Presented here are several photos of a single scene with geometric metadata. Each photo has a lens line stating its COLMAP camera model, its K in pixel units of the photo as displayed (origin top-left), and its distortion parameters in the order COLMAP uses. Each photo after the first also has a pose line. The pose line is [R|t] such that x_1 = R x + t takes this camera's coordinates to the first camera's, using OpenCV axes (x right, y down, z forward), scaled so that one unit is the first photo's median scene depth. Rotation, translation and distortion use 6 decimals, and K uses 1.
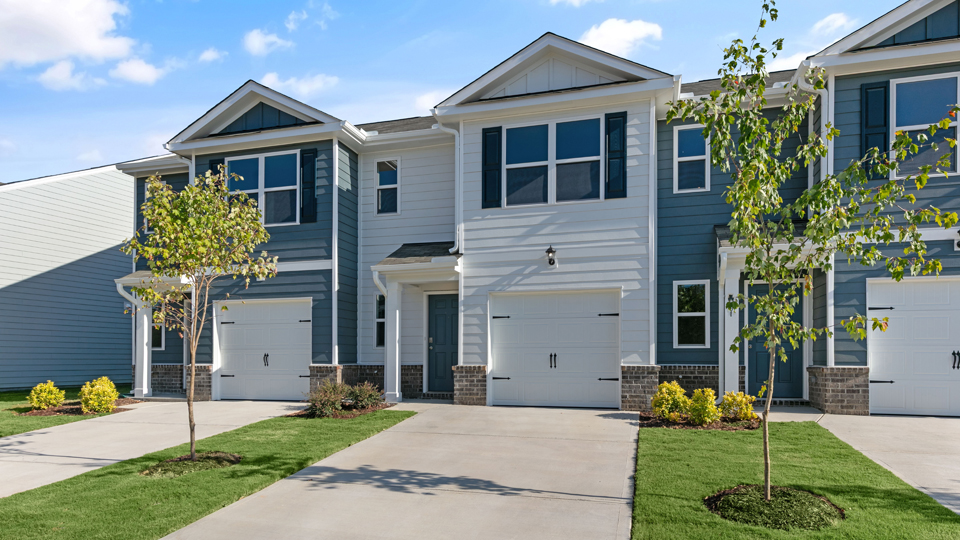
lens RADIAL K [[492.9, 0, 481.9], [0, 492.9, 265.9], [0, 0, 1]] dist [0.004476, 0.000117]
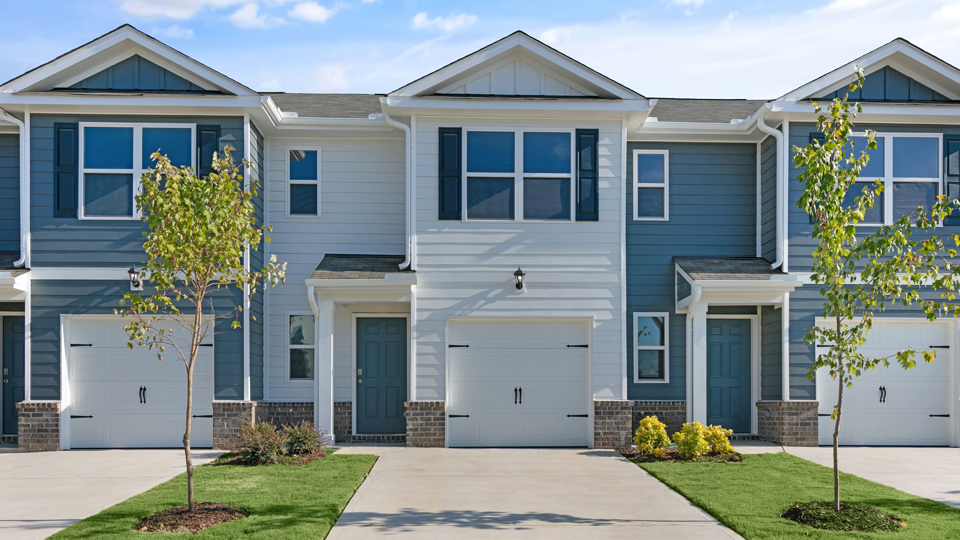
lens RADIAL K [[627.1, 0, 418.3], [0, 627.1, 276.7], [0, 0, 1]] dist [0.000483, 0.000904]
pose [[0.961556, 0.054537, 0.269137, -0.343410], [-0.050257, 0.998477, -0.022774, 0.010823], [-0.269969, 0.008372, 0.962833, -0.051909]]
